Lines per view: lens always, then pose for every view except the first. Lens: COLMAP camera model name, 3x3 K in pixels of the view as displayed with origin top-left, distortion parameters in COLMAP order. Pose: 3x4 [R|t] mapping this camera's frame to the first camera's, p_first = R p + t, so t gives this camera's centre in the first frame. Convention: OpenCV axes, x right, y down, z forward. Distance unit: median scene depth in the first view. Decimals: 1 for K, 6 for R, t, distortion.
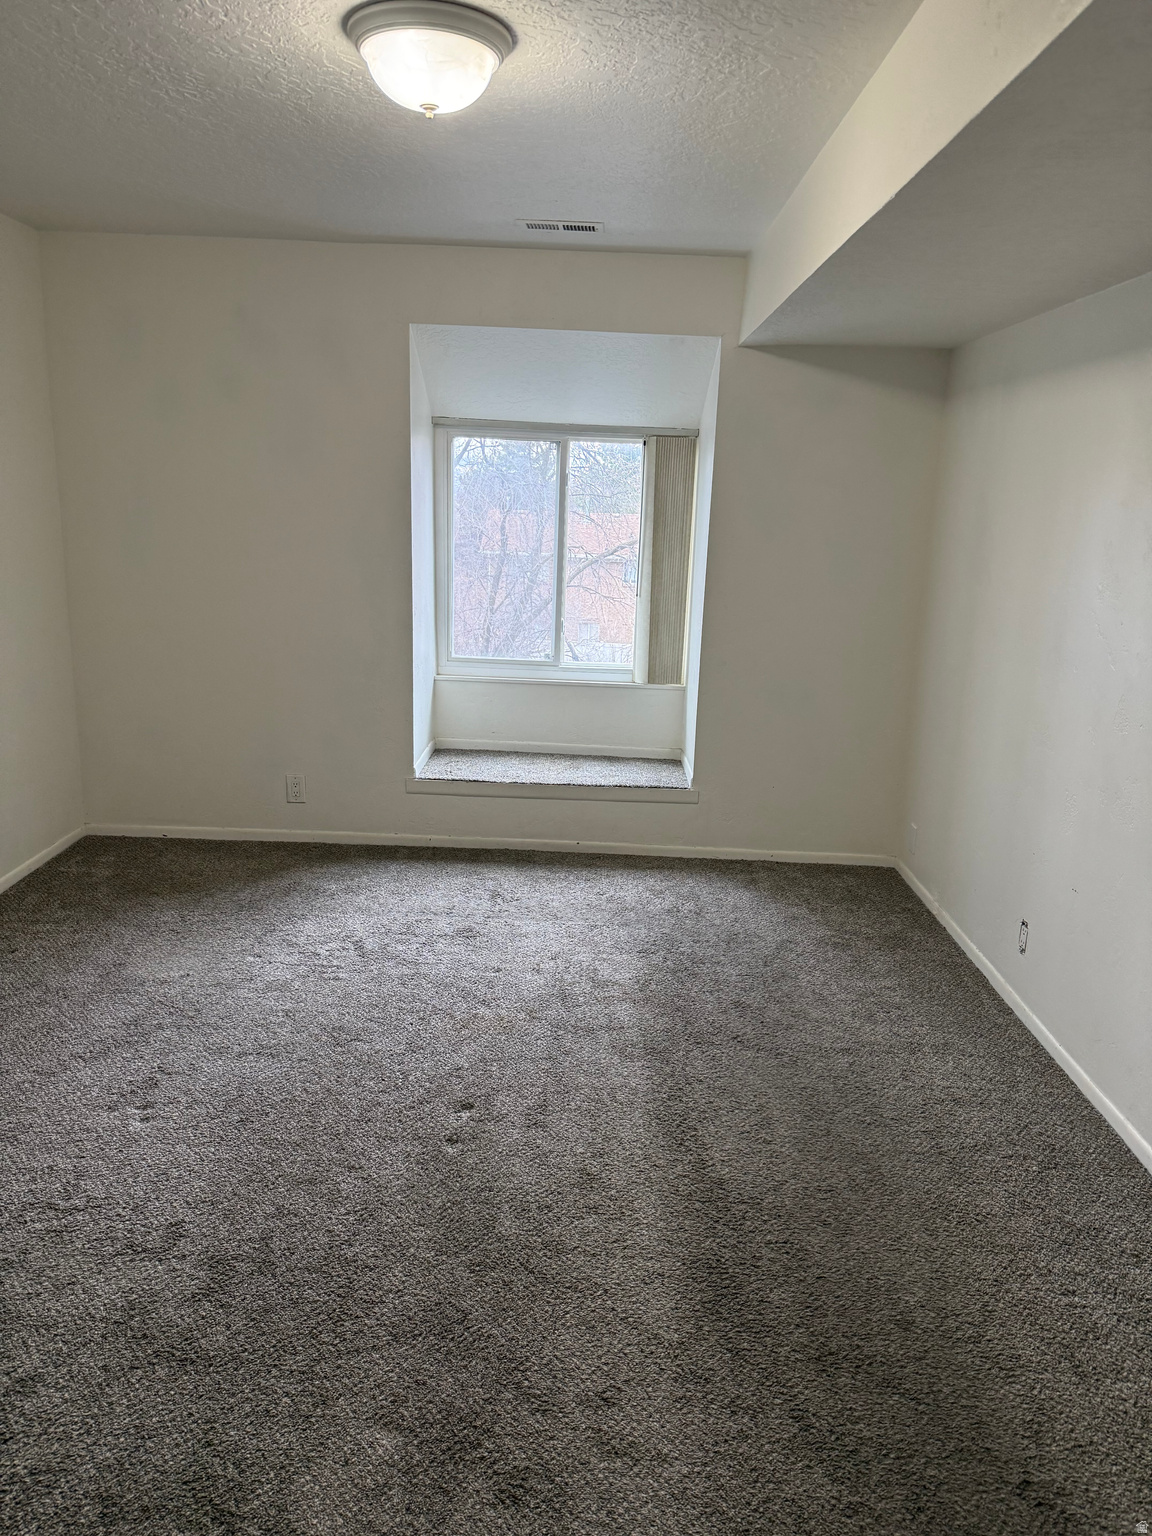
lens RADIAL K [[1091.0, 0, 580.0], [0, 1091.0, 774.3], [0, 0, 1]] dist [0.044170, -0.052553]
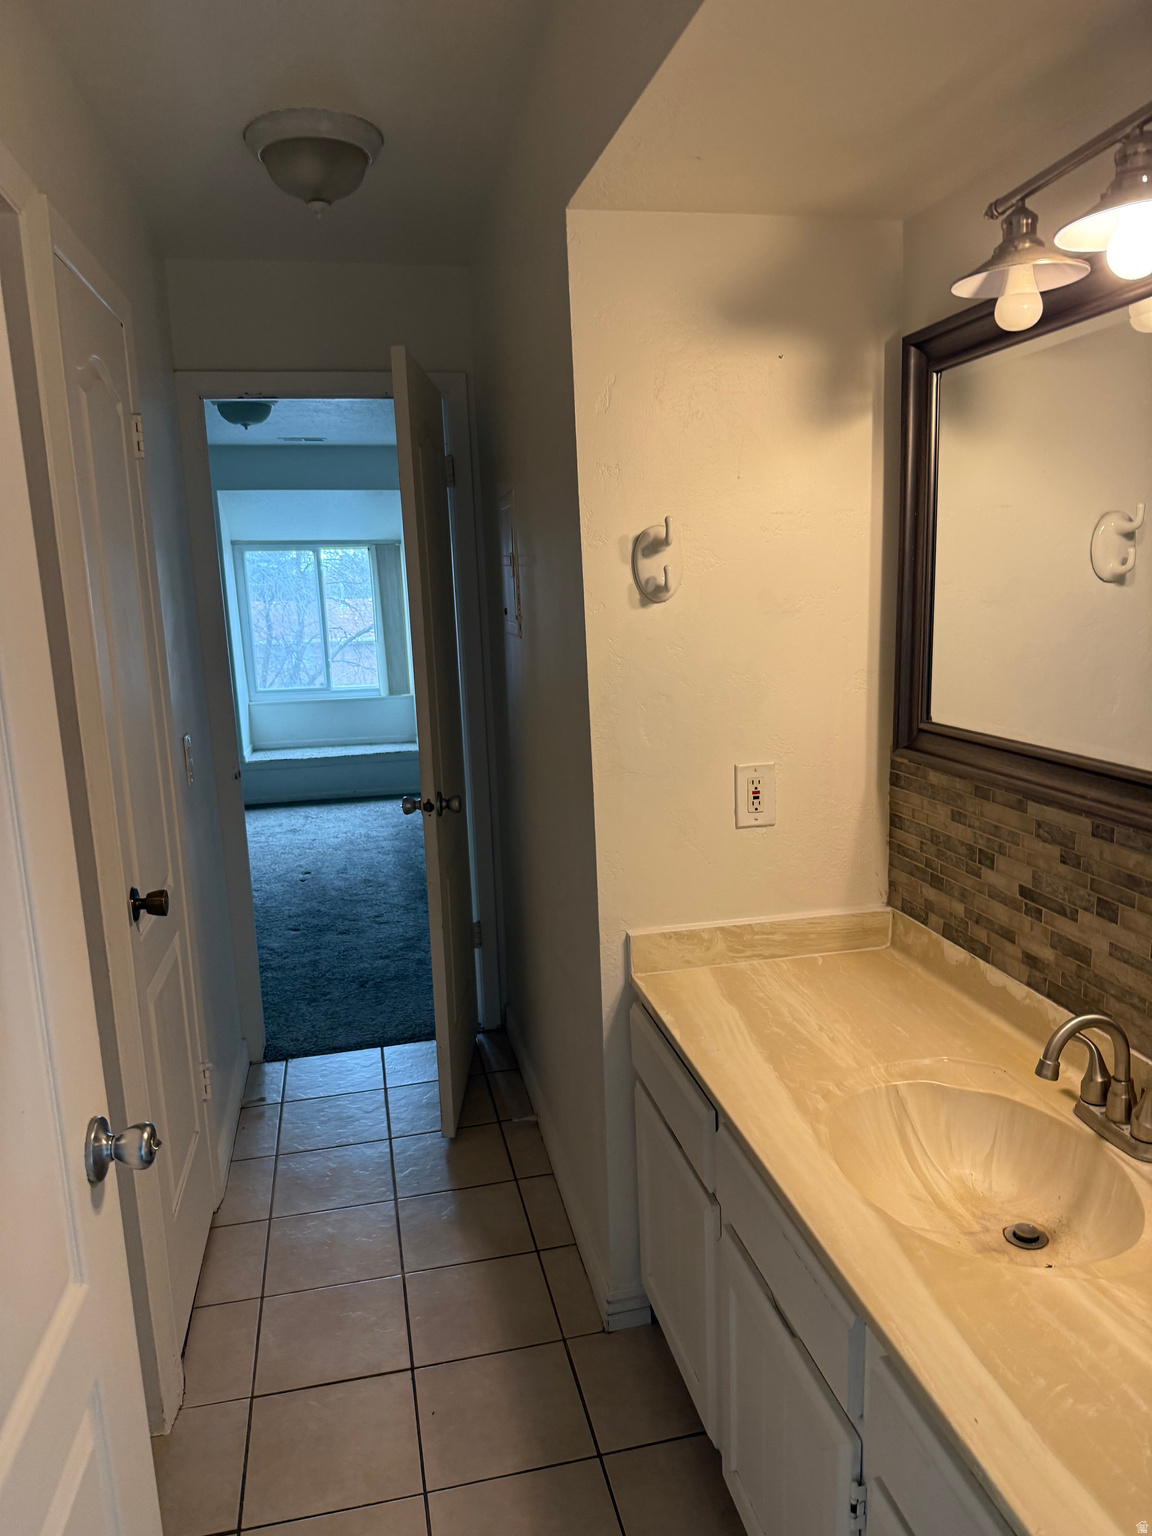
lens RADIAL K [[1060.8, 0, 573.6], [0, 1060.8, 773.9], [0, 0, 1]] dist [0.144202, -0.046553]
pose [[0.974386, -0.106415, 0.198108, 0.004354], [0.119358, 0.991352, -0.054546, 0.176599], [-0.190591, 0.076795, 0.978661, -0.687200]]
